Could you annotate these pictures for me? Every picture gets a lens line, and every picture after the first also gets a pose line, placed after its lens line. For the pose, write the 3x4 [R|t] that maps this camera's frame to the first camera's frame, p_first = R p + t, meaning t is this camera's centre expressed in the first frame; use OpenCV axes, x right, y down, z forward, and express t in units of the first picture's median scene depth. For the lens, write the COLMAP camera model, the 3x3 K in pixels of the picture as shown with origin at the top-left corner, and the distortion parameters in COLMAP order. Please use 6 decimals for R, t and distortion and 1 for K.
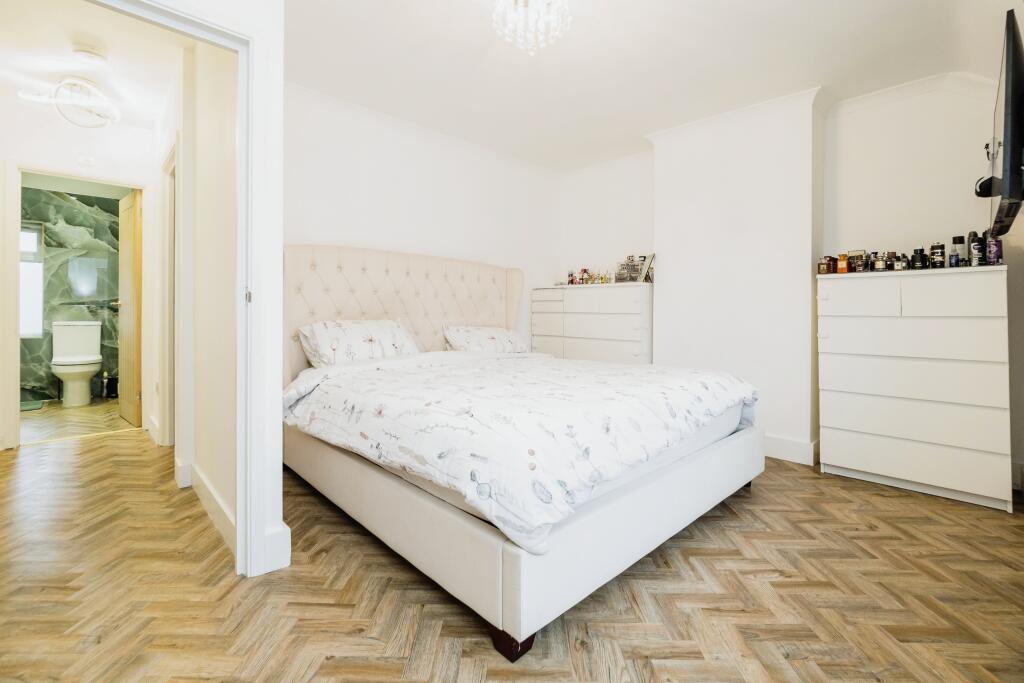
lens RADIAL K [[442.6, 0, 512.5], [0, 442.6, 311.1], [0, 0, 1]] dist [-0.000893, -0.000100]
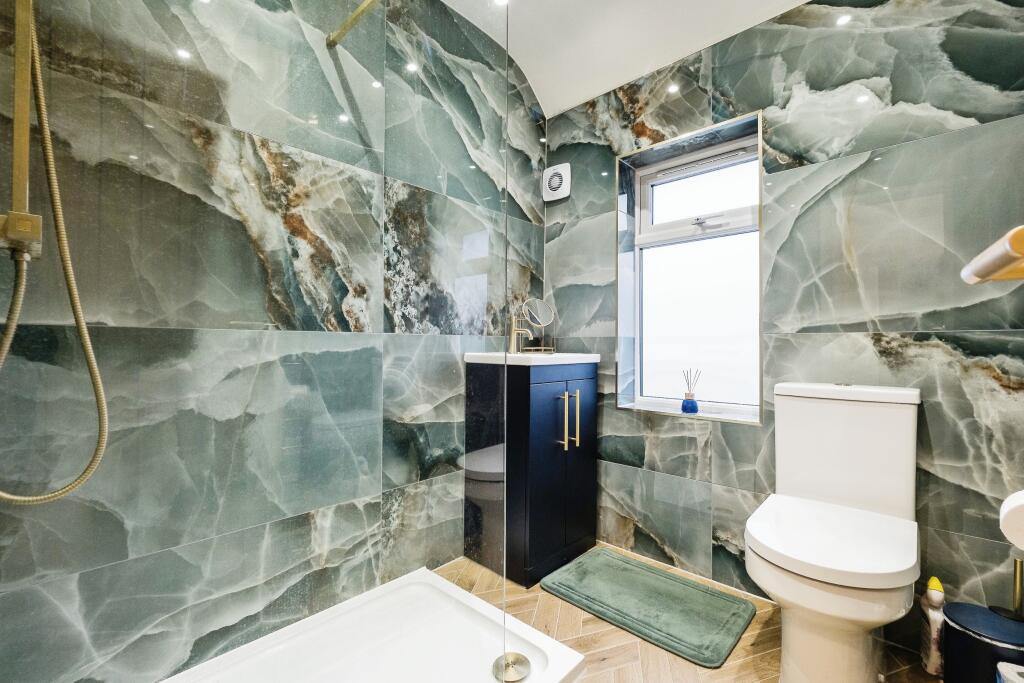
lens RADIAL K [[440.2, 0, 512.0], [0, 440.2, 341.5], [0, 0, 1]] dist [-0.003089, -0.000337]
pose [[0.047777, -0.013315, -0.998769, -0.690998], [-0.000543, 0.999911, -0.013356, -0.002564], [0.998858, 0.001180, 0.047765, 0.758660]]
